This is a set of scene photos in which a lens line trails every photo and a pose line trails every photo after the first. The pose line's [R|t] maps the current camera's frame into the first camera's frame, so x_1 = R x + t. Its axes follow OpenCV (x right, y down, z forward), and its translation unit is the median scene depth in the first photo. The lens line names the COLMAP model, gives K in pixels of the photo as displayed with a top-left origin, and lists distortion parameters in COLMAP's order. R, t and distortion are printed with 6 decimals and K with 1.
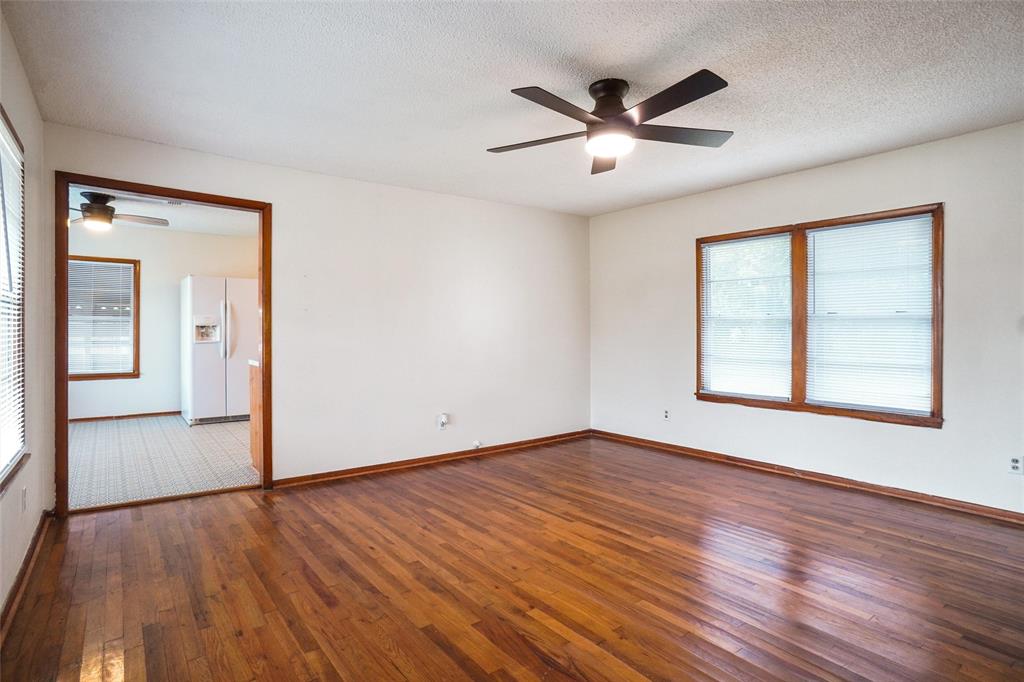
lens RADIAL K [[524.4, 0, 513.6], [0, 524.4, 337.5], [0, 0, 1]] dist [-0.051679, 0.002466]
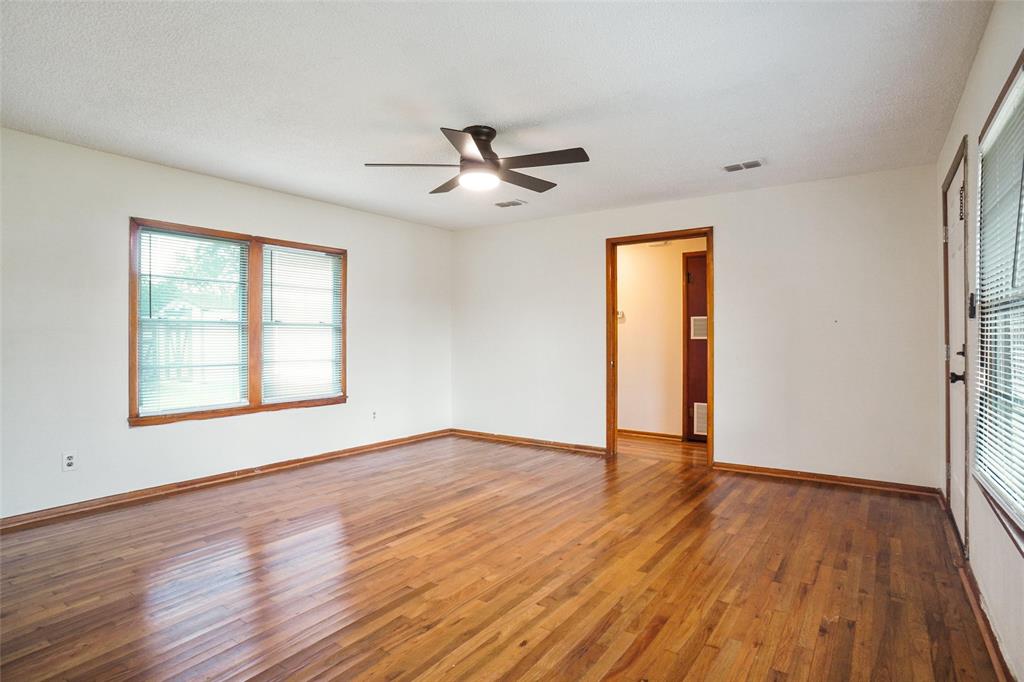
lens RADIAL K [[524.4, 0, 512.0], [0, 524.4, 347.6], [0, 0, 1]] dist [-0.051679, 0.002466]
pose [[-0.279412, -0.019663, 0.959970, -0.668016], [0.010503, 0.999668, 0.023533, -0.011282], [-0.960114, 0.016658, -0.279113, 0.856543]]
